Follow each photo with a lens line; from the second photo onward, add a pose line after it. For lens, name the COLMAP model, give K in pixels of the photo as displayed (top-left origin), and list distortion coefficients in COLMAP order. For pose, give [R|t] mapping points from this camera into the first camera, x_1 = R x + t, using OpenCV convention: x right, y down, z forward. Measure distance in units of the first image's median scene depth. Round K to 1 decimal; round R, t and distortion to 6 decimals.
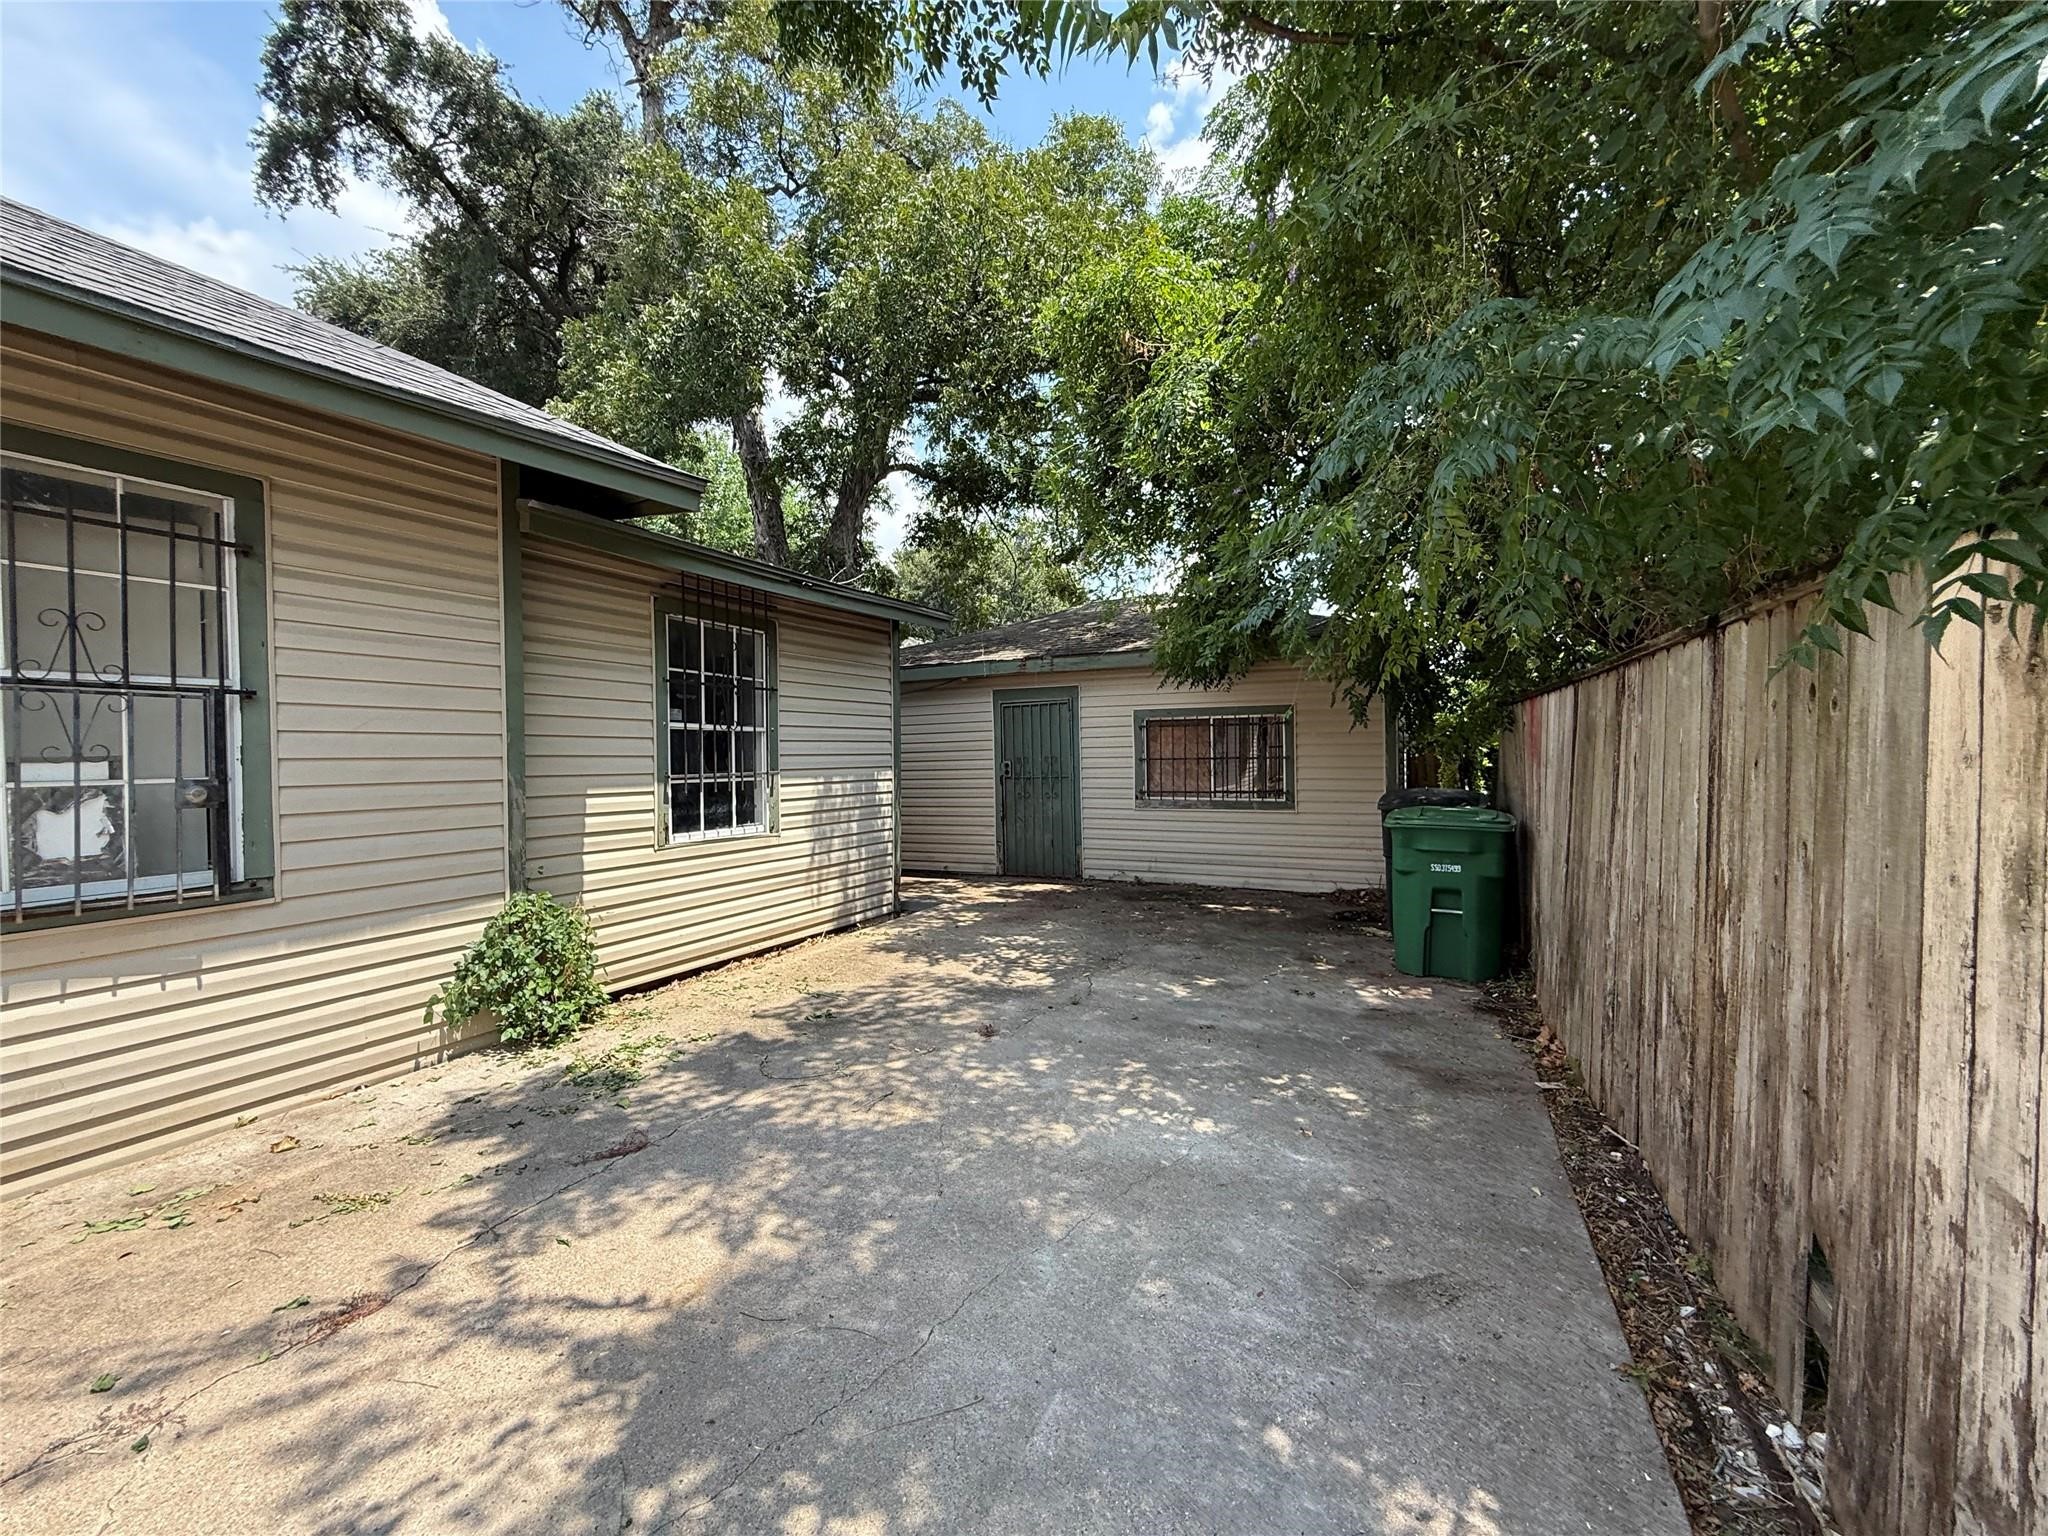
lens RADIAL K [[818.1, 0, 1027.4], [0, 818.1, 769.6], [0, 0, 1]] dist [-0.001315, 0.000005]
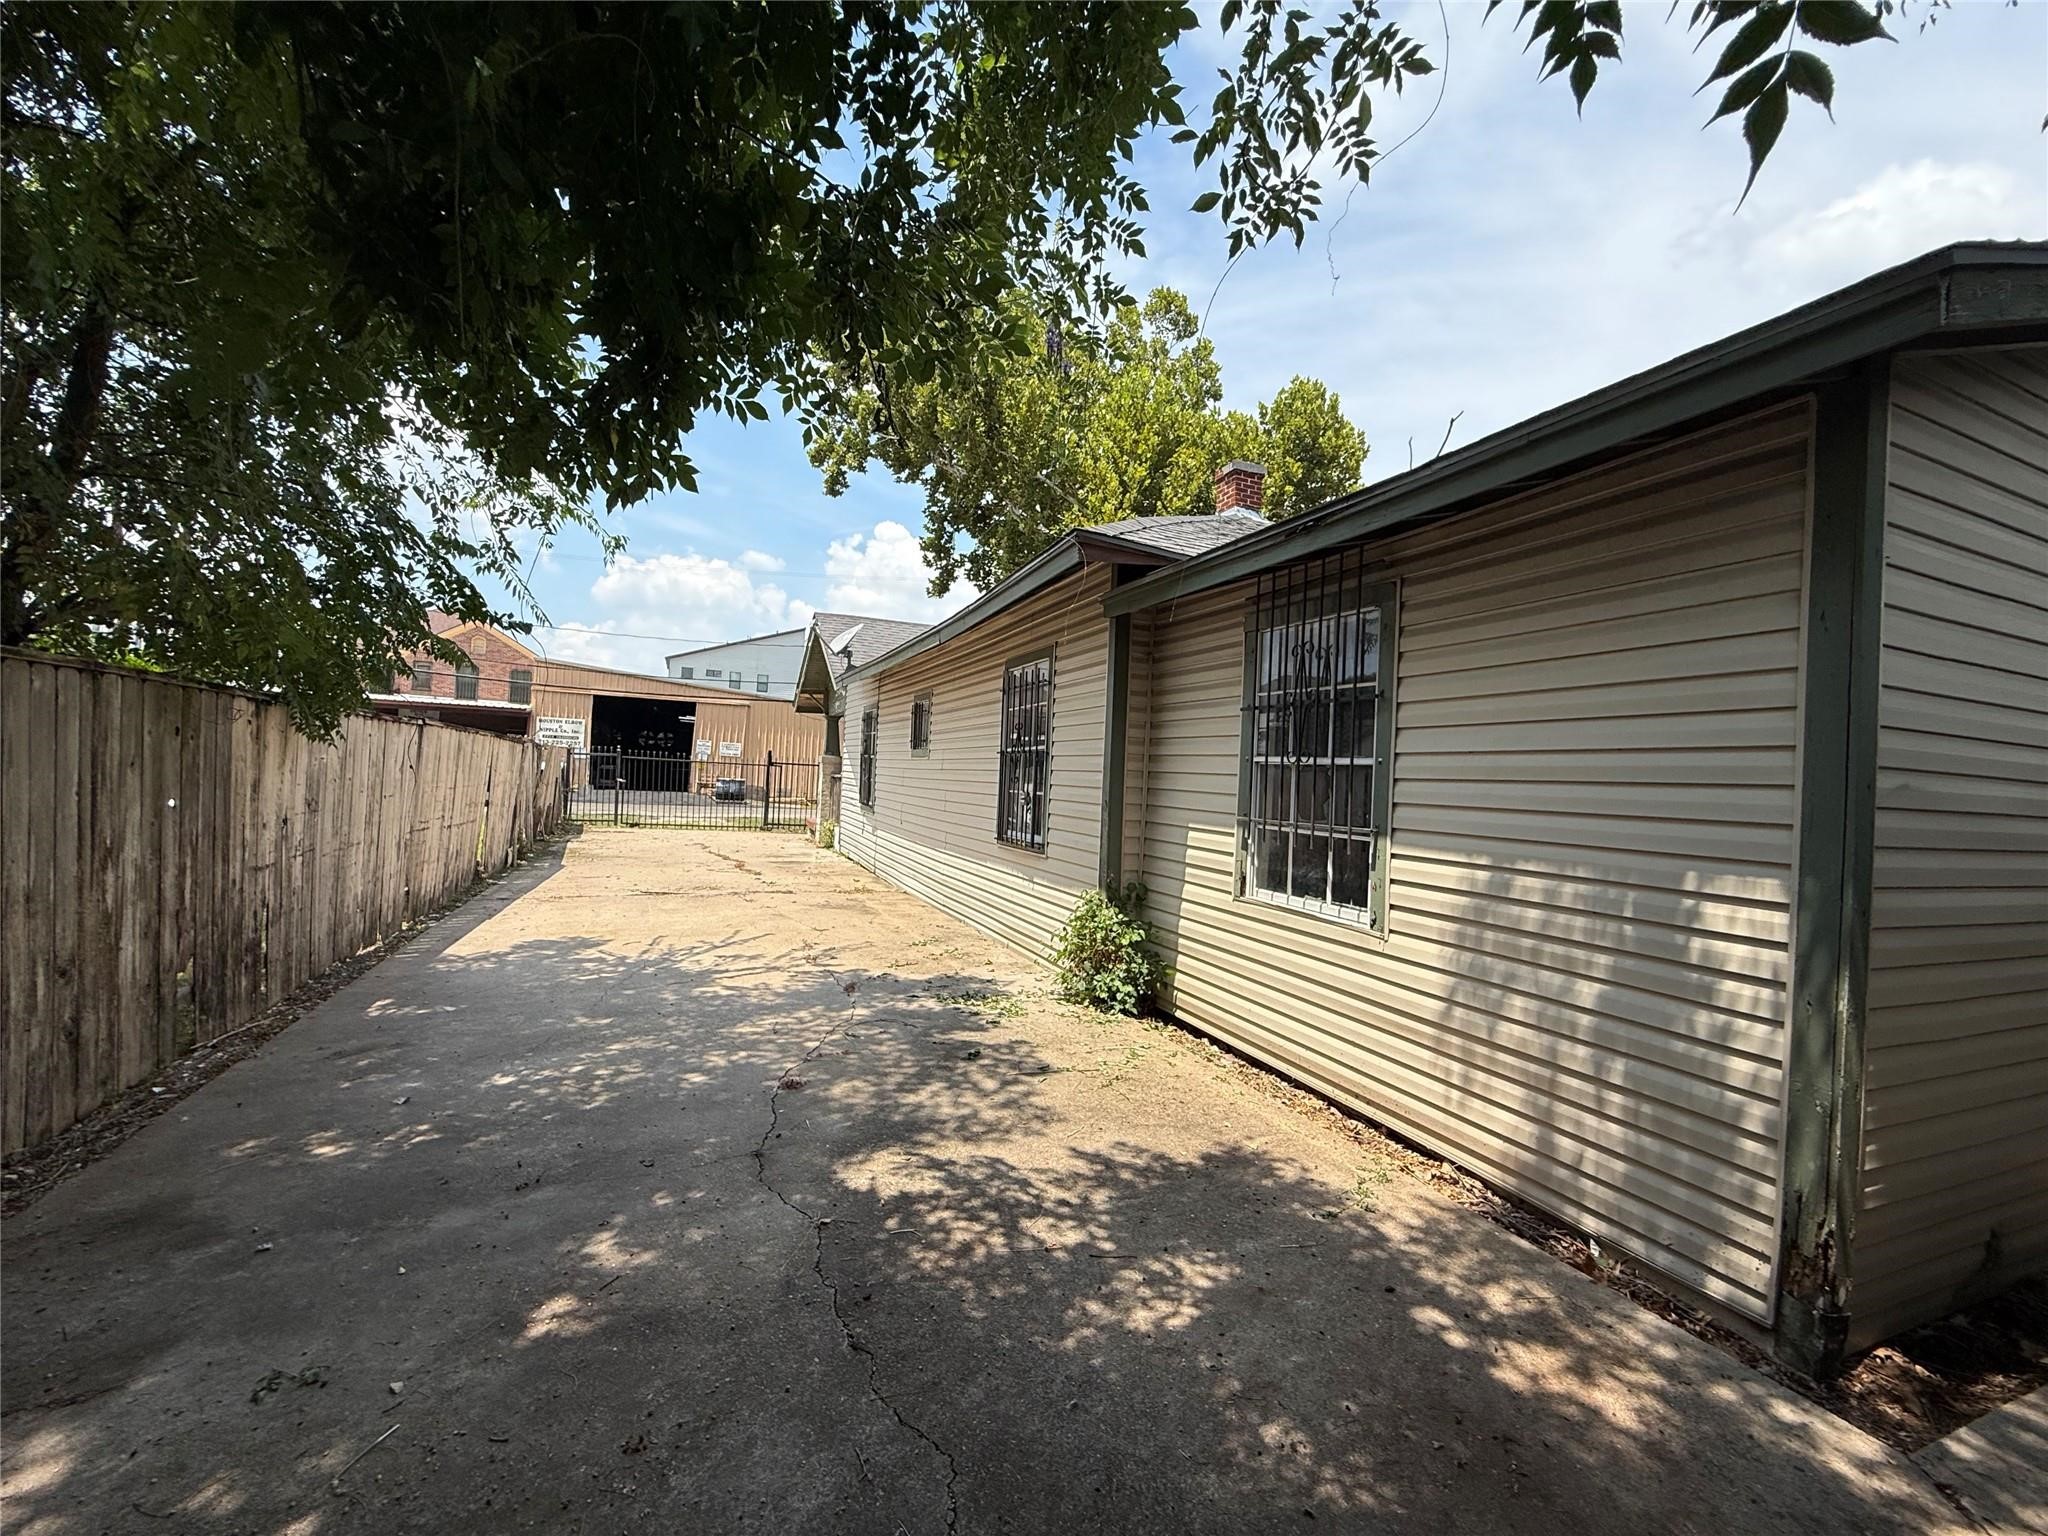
lens RADIAL K [[818.1, 0, 1027.4], [0, 818.1, 769.6], [0, 0, 1]] dist [-0.001315, 0.000005]
pose [[-0.656720, -0.025431, -0.753705, 0.395249], [-0.049833, 0.998710, 0.009724, -0.043466], [0.752486, 0.043946, -0.657141, 1.479817]]
